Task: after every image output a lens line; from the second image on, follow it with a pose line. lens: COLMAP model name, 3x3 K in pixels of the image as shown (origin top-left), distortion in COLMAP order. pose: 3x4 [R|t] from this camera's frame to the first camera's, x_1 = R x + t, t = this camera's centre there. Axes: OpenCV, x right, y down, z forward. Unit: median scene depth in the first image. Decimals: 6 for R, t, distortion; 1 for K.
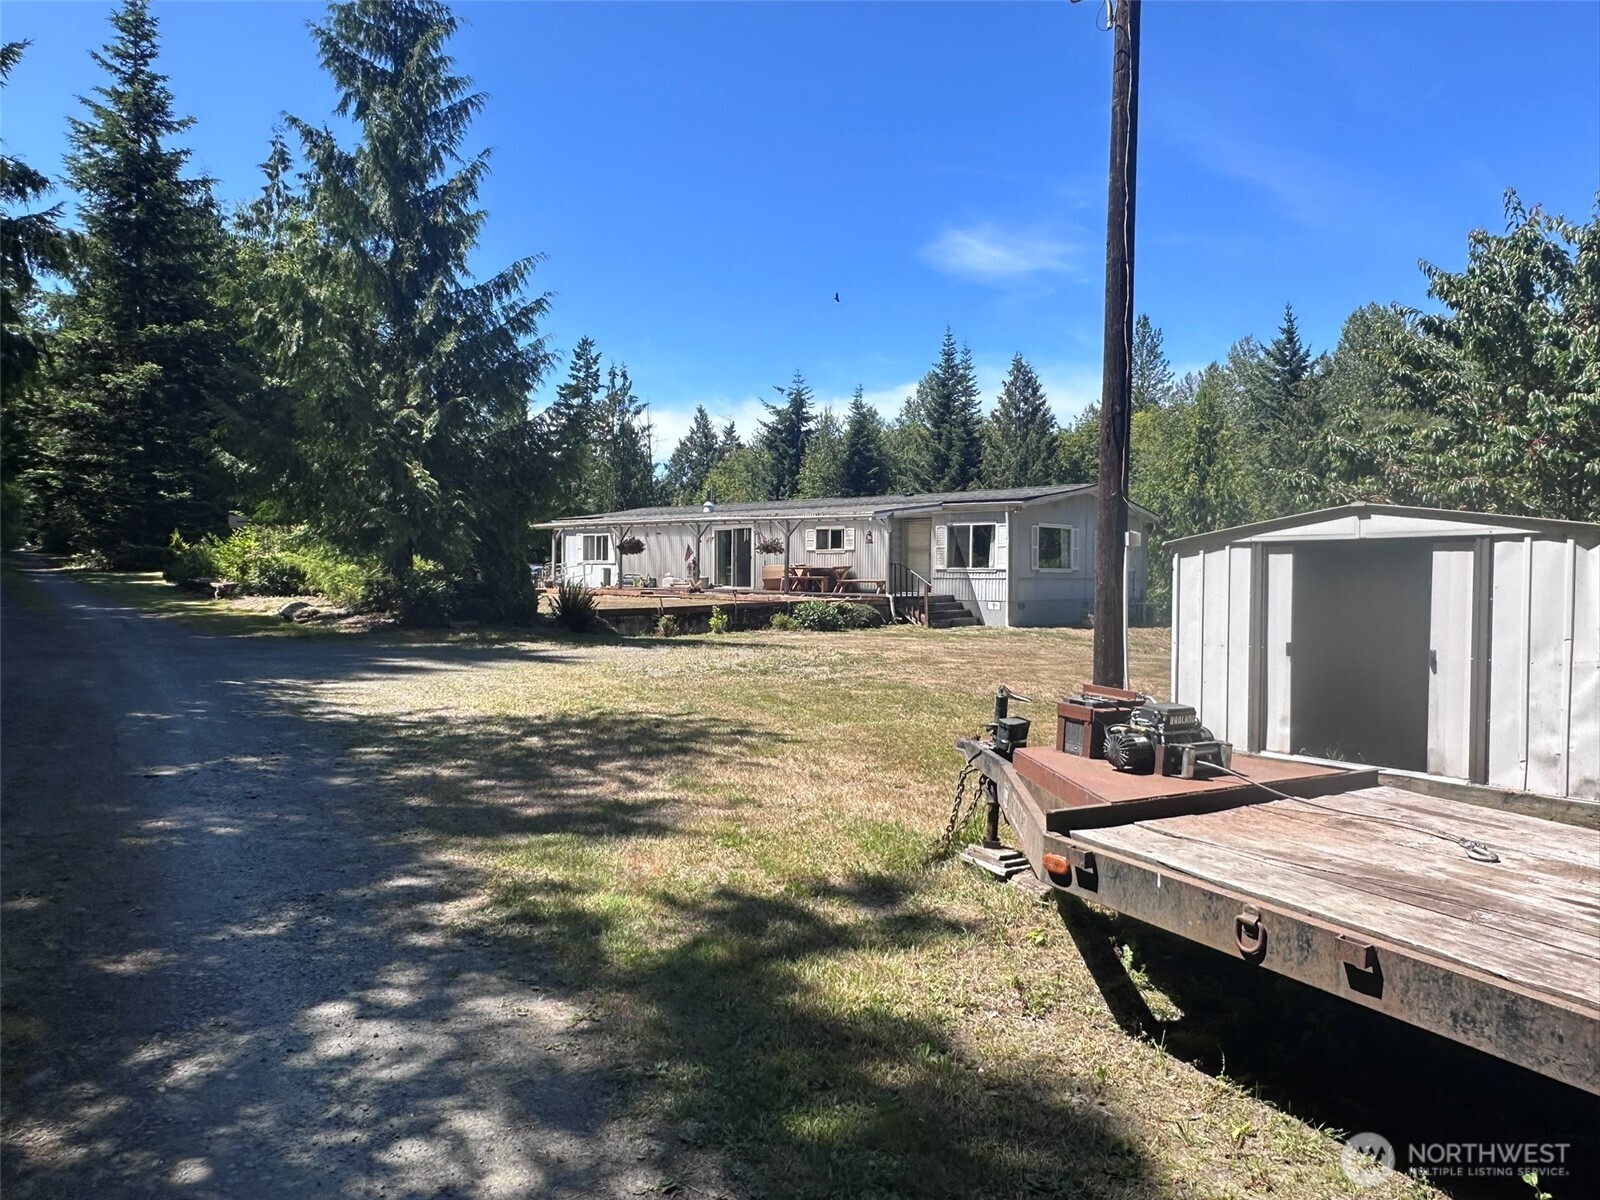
lens RADIAL K [[1070.1, 0, 803.2], [0, 1070.1, 611.0], [0, 0, 1]] dist [0.005015, -0.000370]
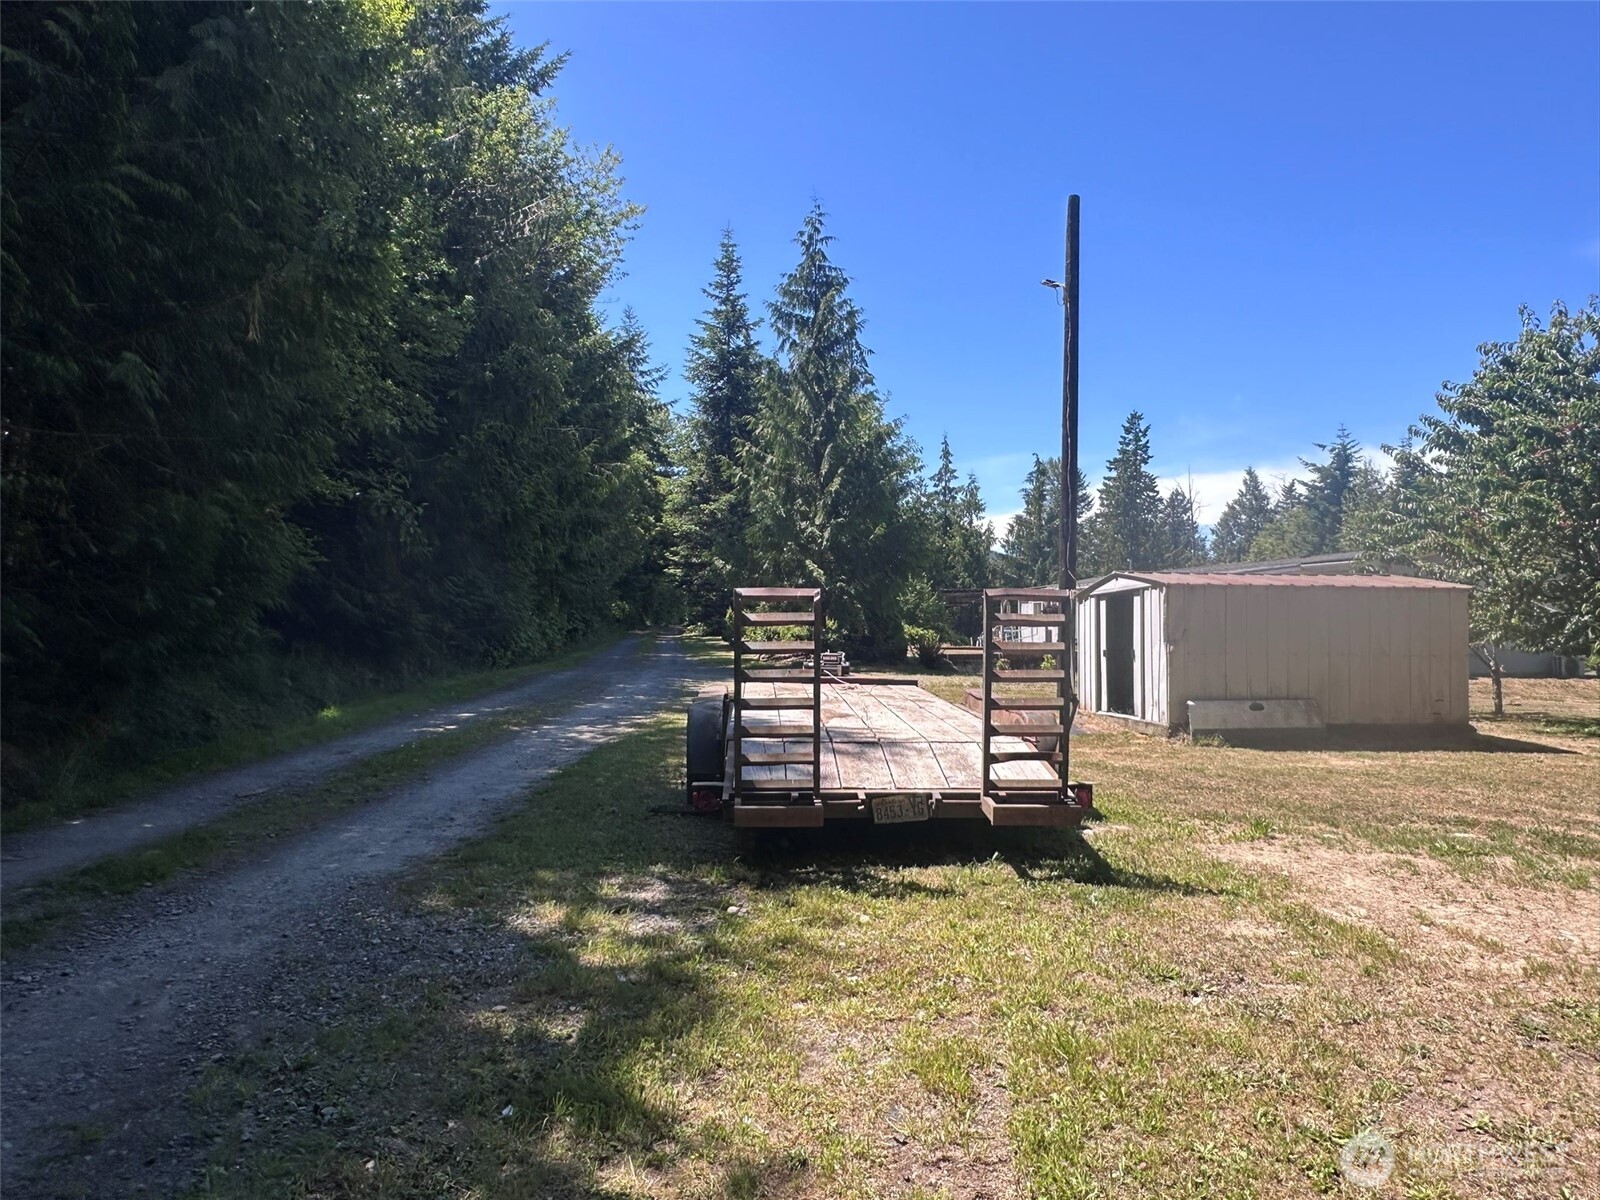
lens RADIAL K [[1070.1, 0, 803.2], [0, 1070.1, 611.0], [0, 0, 1]] dist [0.005015, -0.000370]
pose [[0.859605, -0.026146, -0.510290, 0.387297], [-0.007258, 0.997964, -0.063361, 0.034256], [0.510908, 0.058169, 0.857665, -0.335176]]
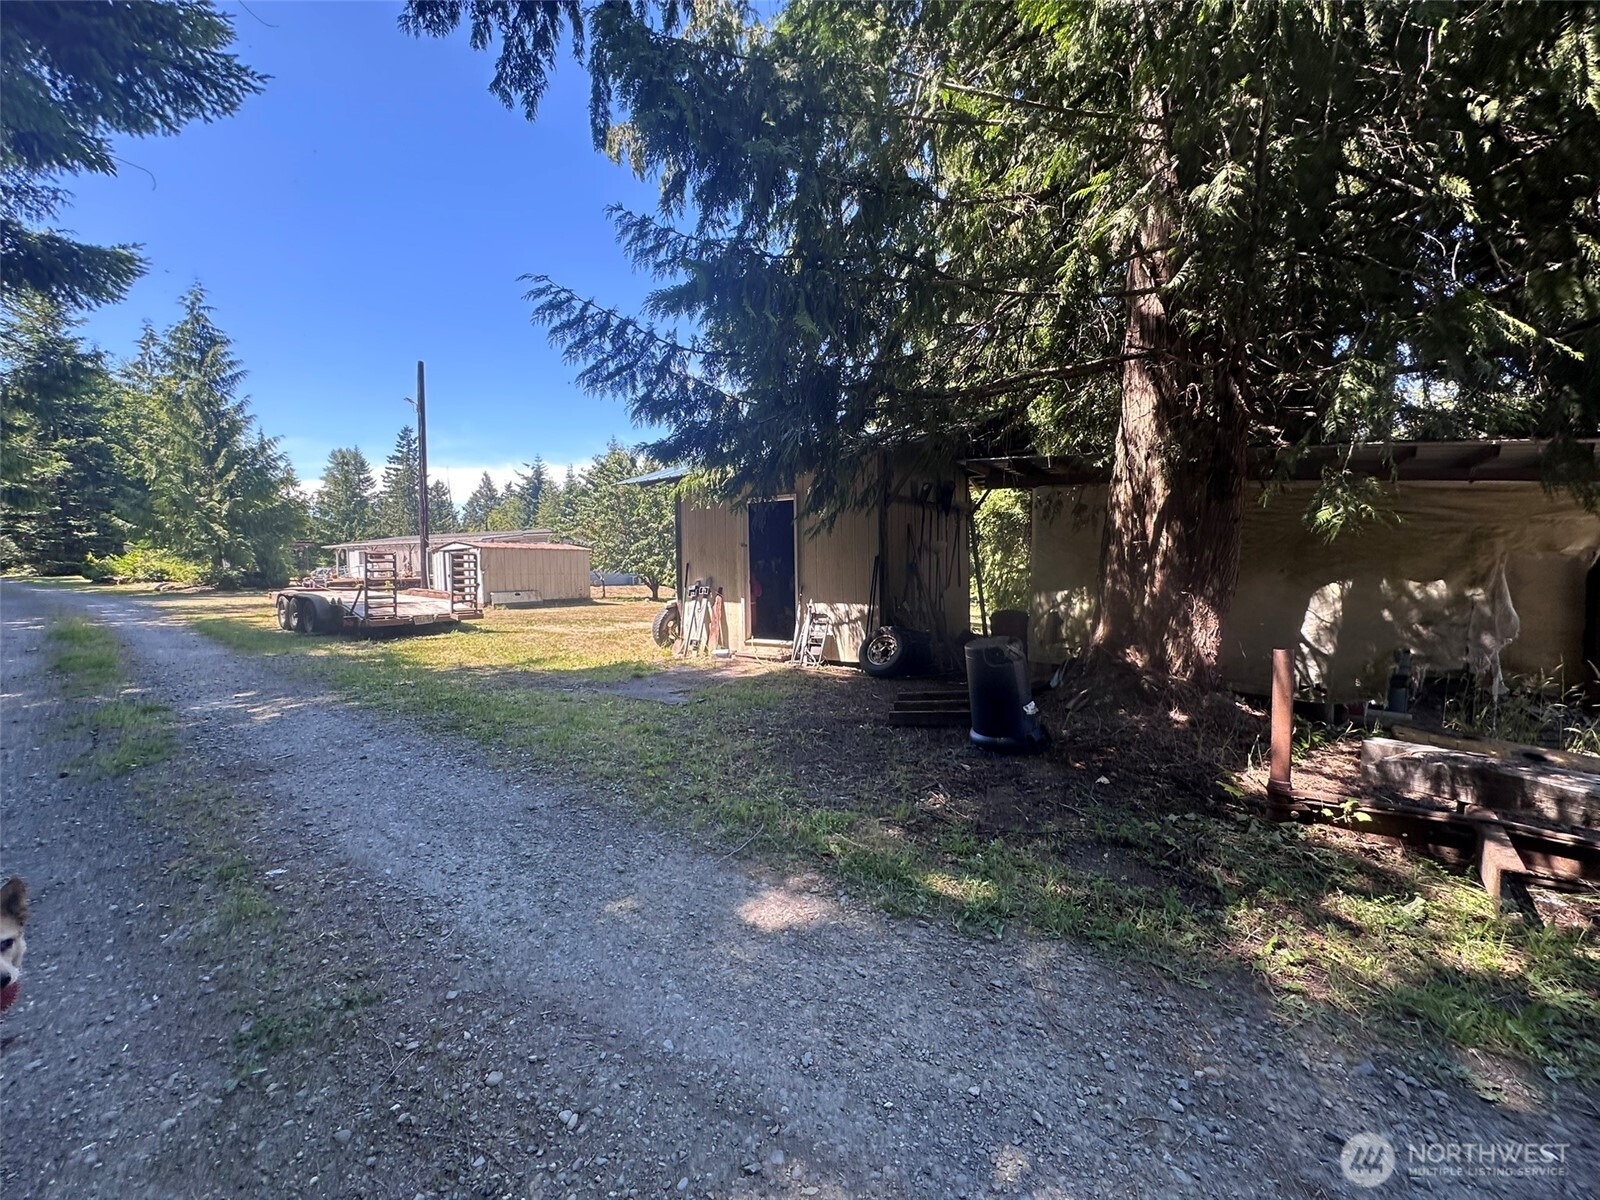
lens RADIAL K [[638.5, 0, 800.0], [0, 638.5, 600.0], [0, 0, 1]] dist [0.001042, 0.000283]
pose [[0.949585, -0.042383, 0.310631, 0.402317], [0.038431, 0.999084, 0.018836, 0.055509], [-0.311145, -0.005949, 0.950344, -0.737955]]
